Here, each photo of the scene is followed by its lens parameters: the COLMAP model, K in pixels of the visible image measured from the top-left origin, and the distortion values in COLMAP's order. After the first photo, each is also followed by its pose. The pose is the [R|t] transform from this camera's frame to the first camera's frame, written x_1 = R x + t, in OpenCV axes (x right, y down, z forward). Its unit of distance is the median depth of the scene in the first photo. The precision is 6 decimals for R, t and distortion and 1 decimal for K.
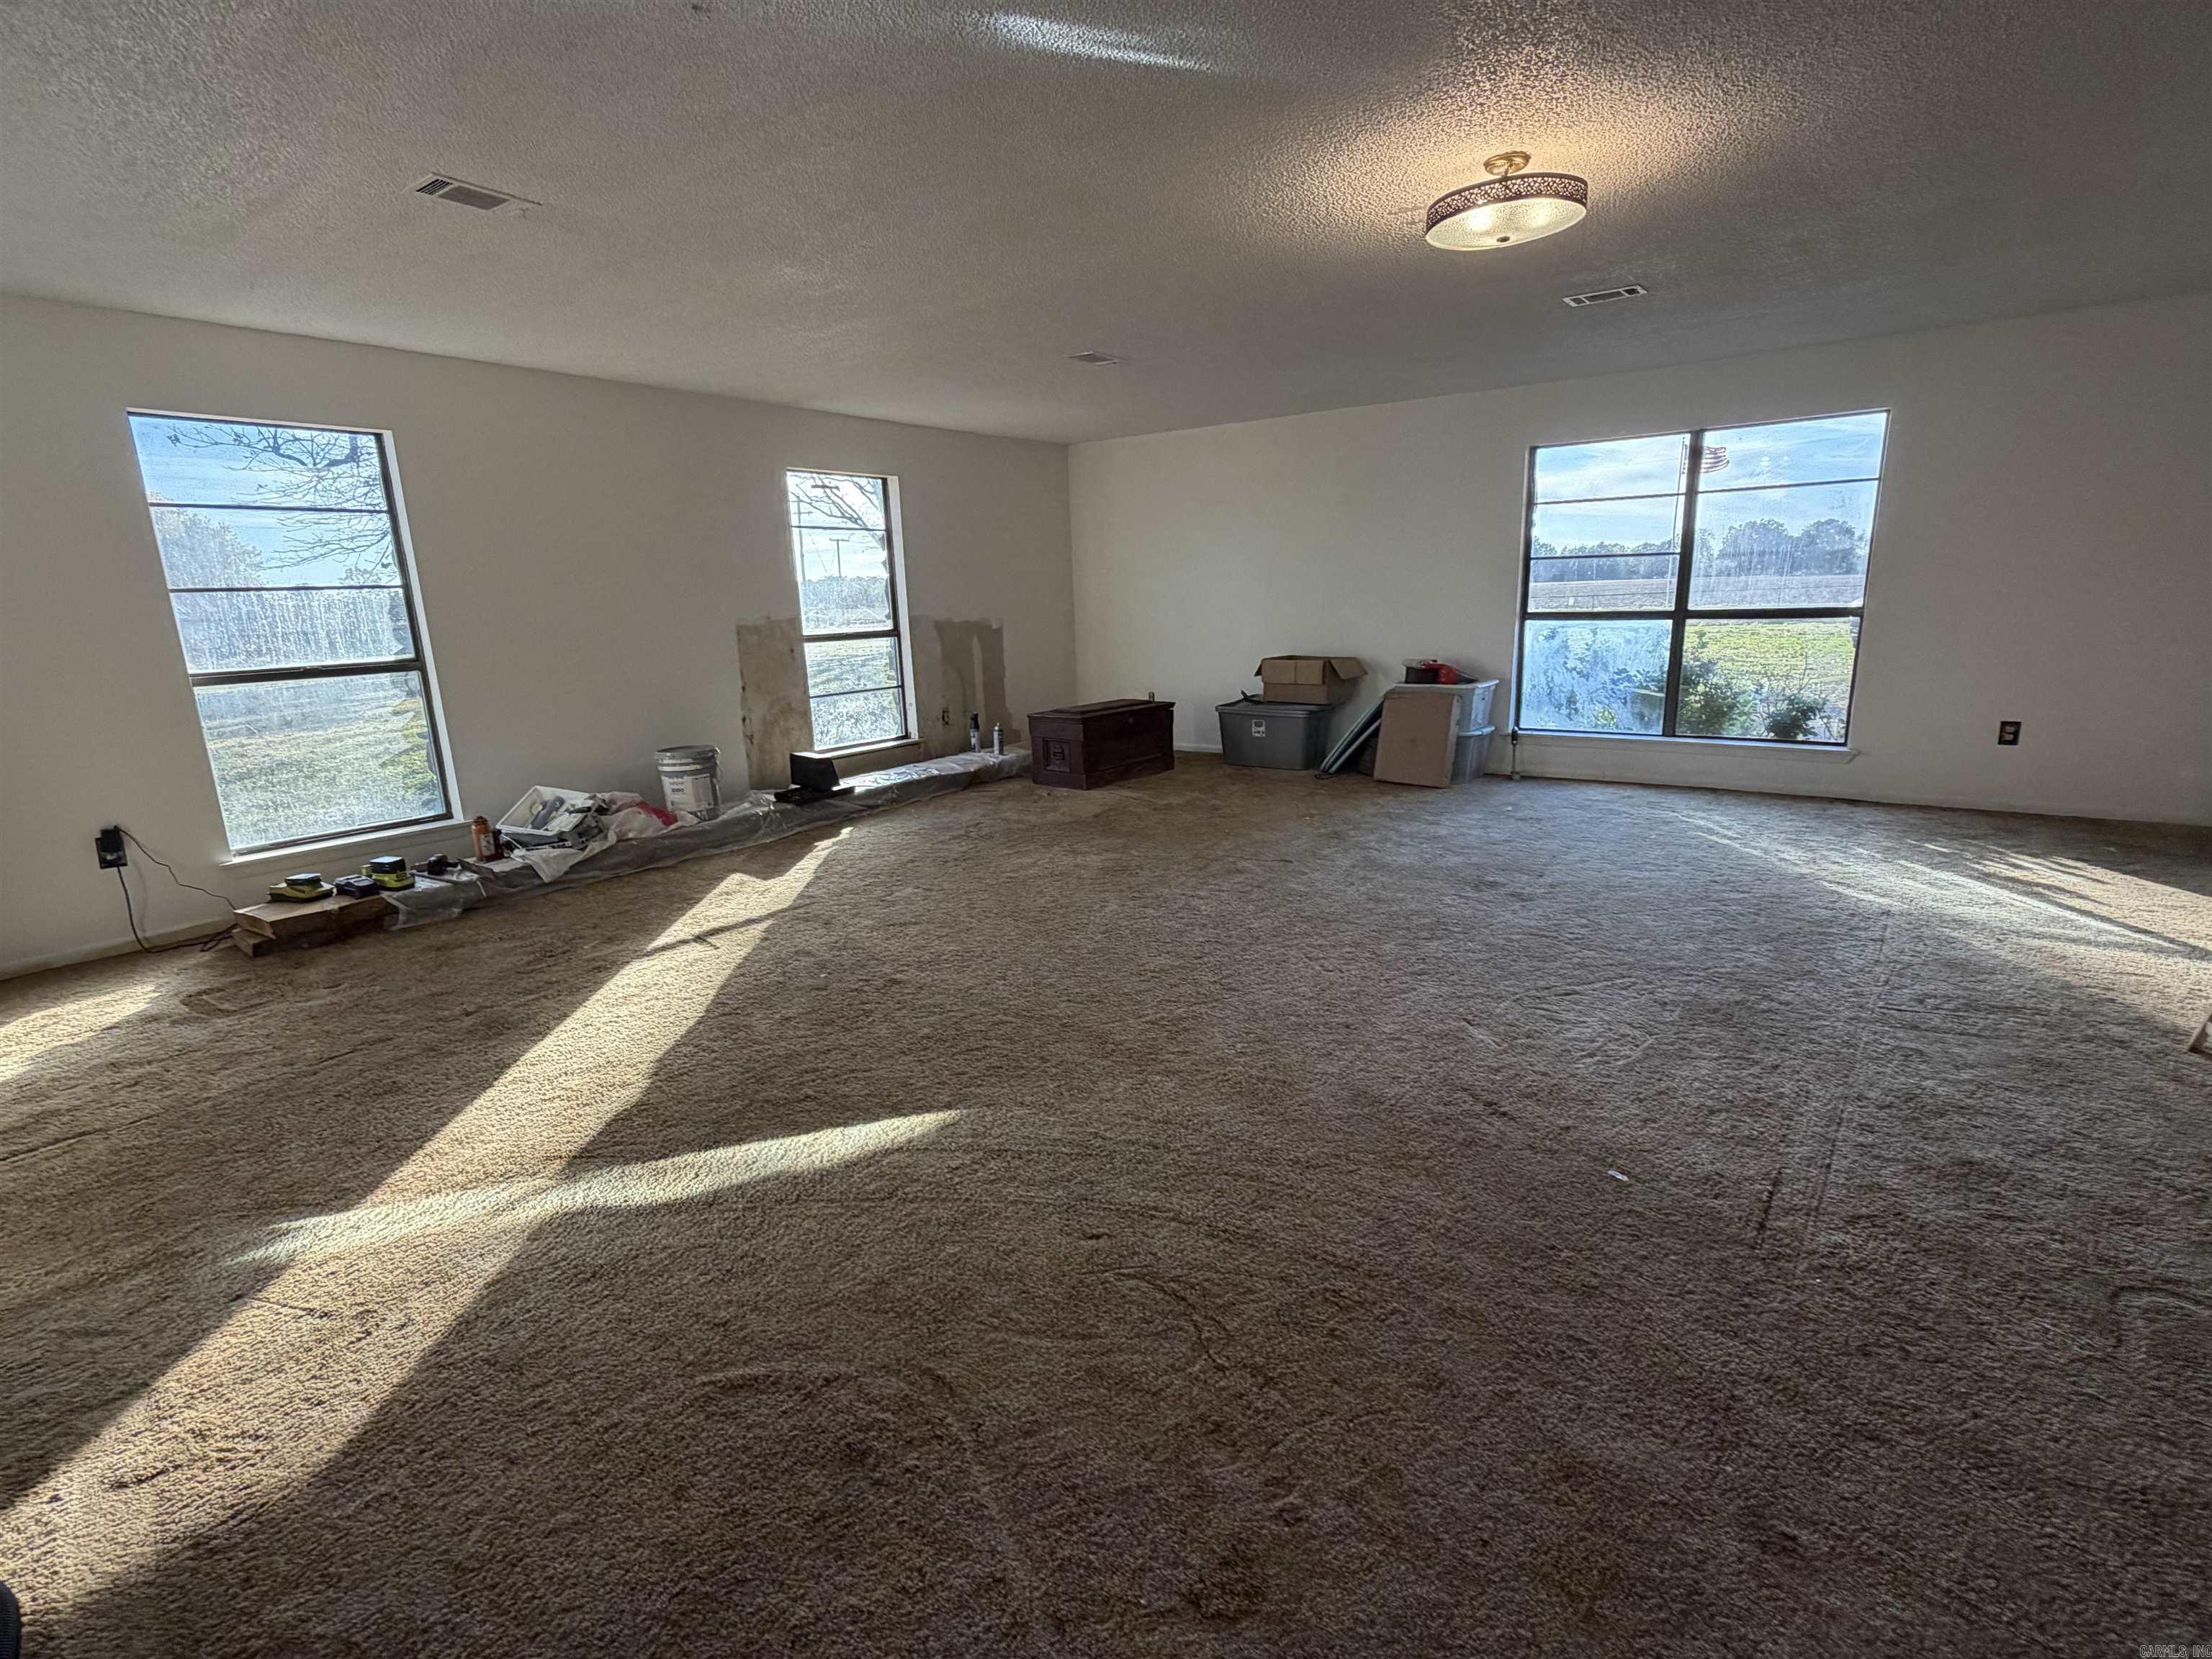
lens RADIAL K [[1056.0, 0, 1106.0], [0, 1056.0, 829.5], [0, 0, 1]] dist [0.002091, -0.000825]
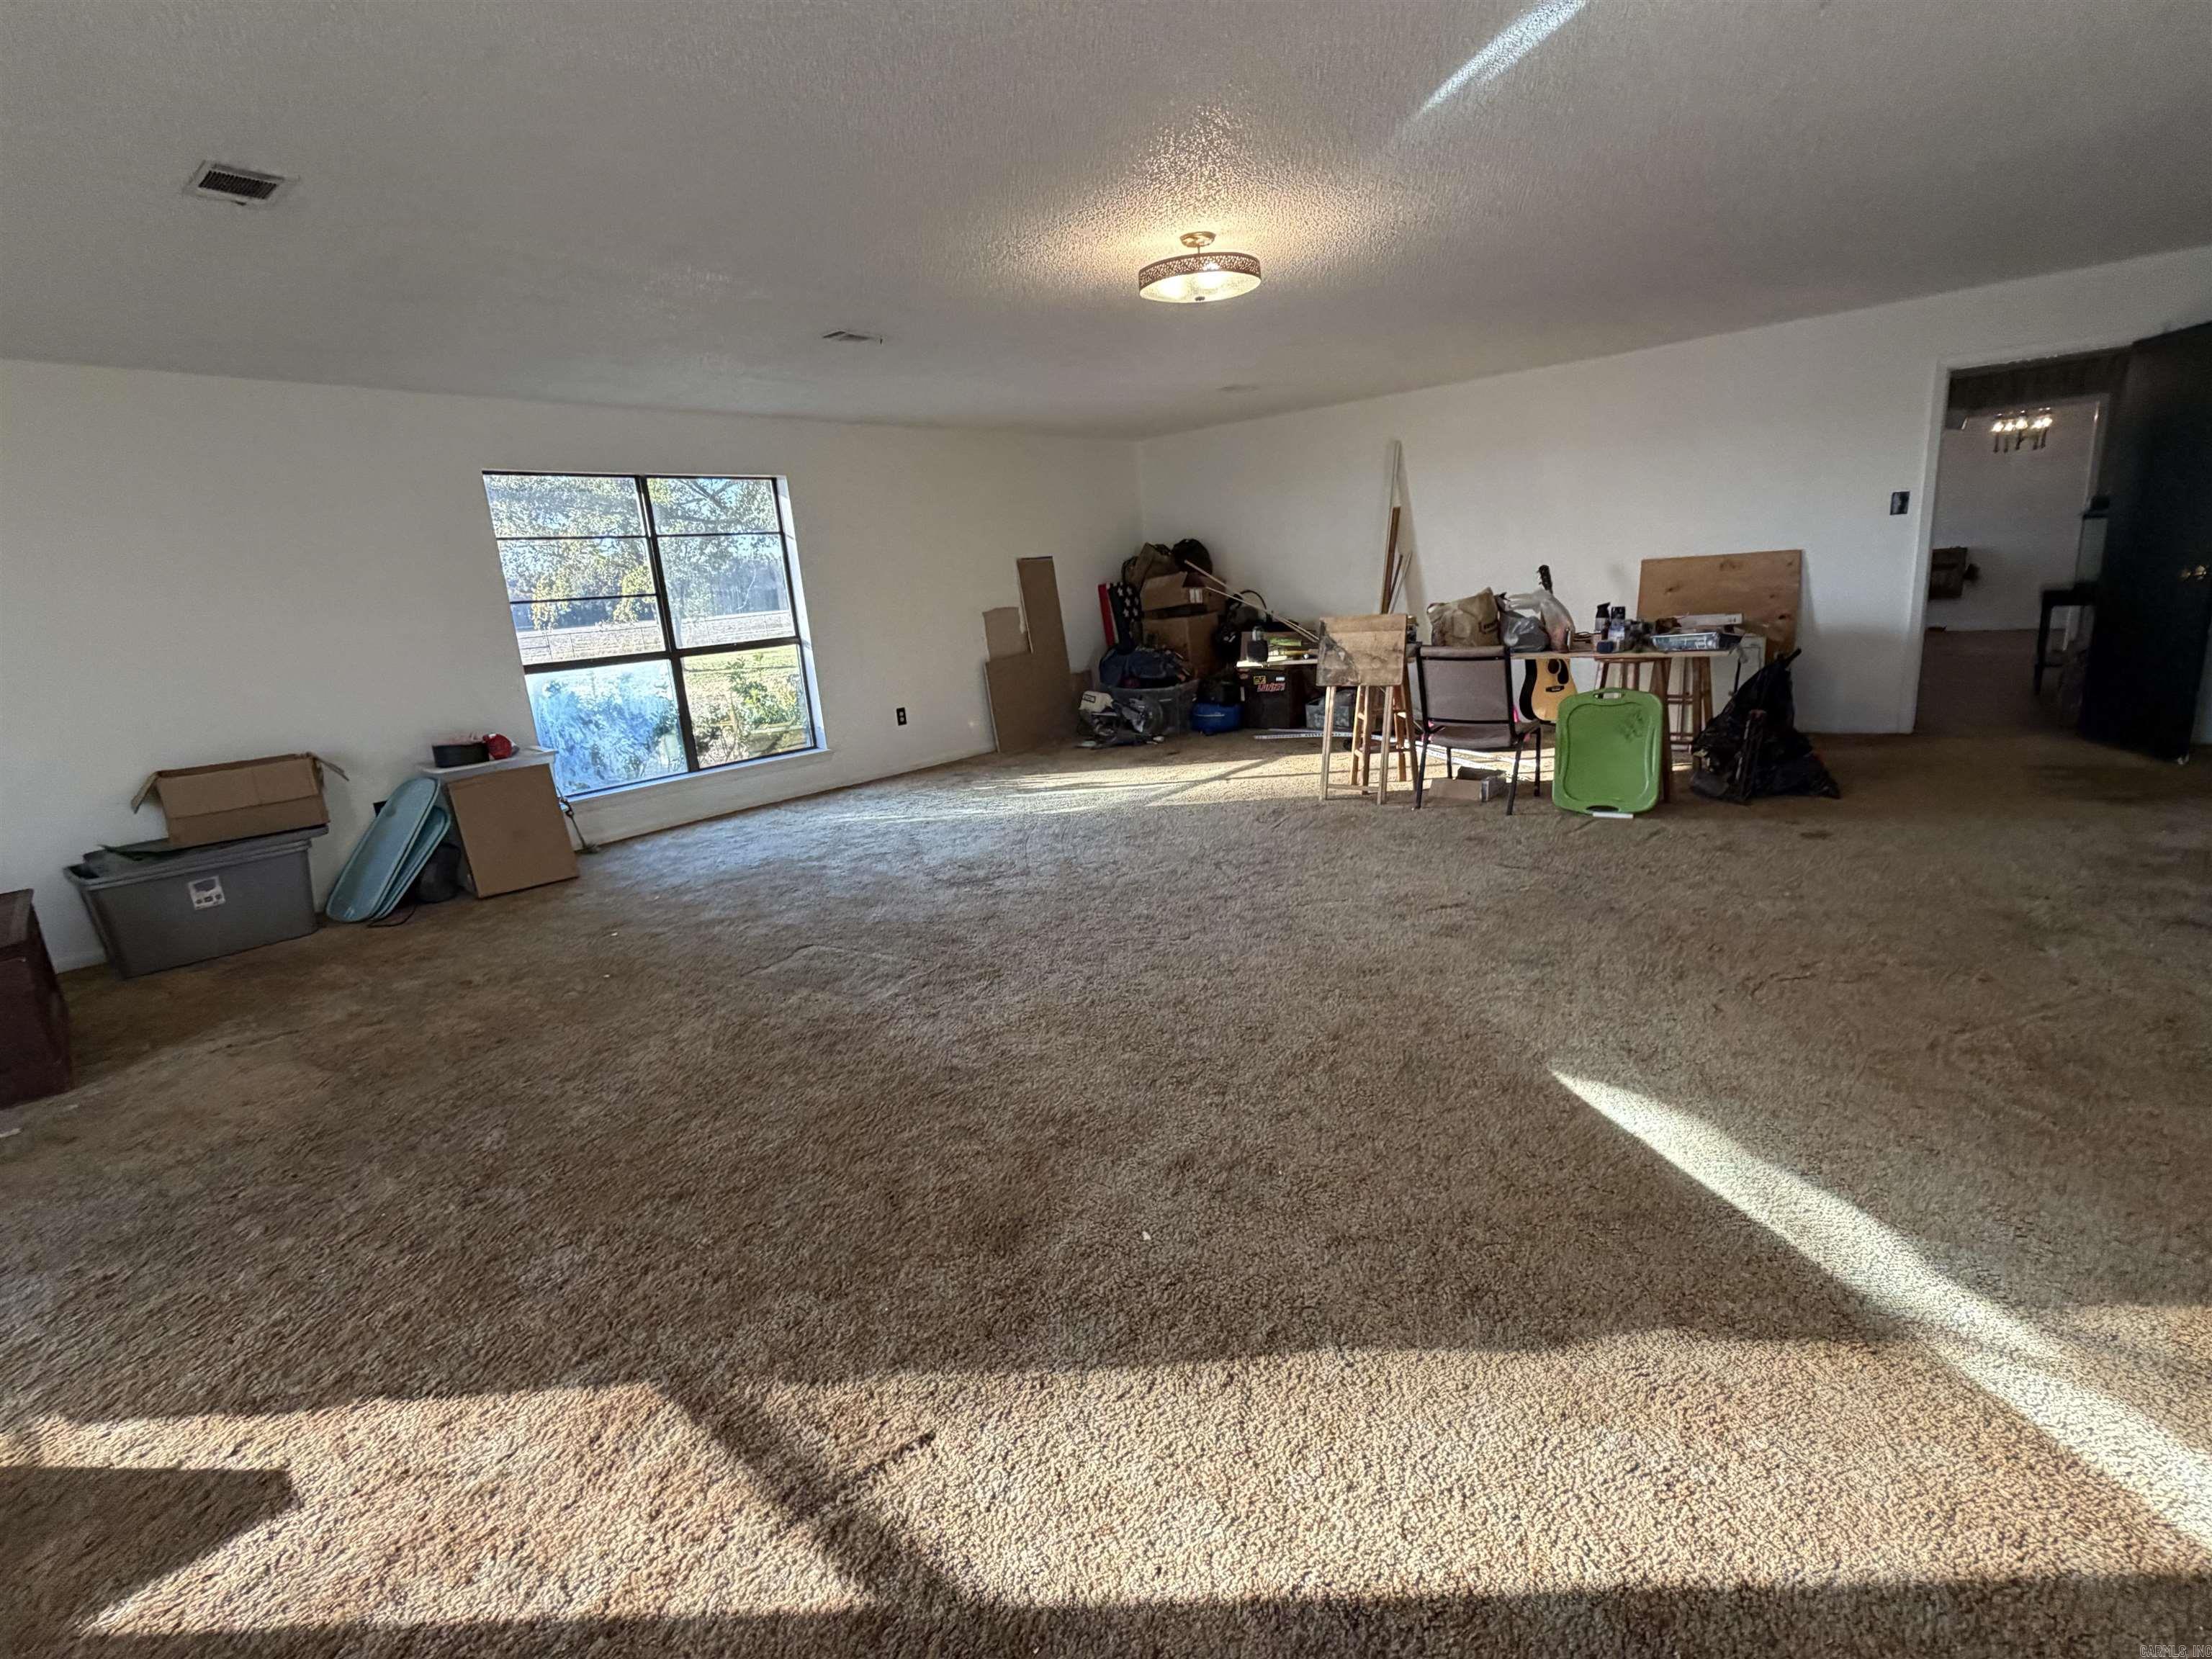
lens RADIAL K [[1056.0, 0, 1106.0], [0, 1056.0, 829.5], [0, 0, 1]] dist [0.002091, -0.000825]
pose [[0.060103, -0.203215, 0.977288, -0.561472], [0.292888, 0.939554, 0.177356, -0.125038], [-0.954256, 0.275577, 0.115989, 0.647366]]
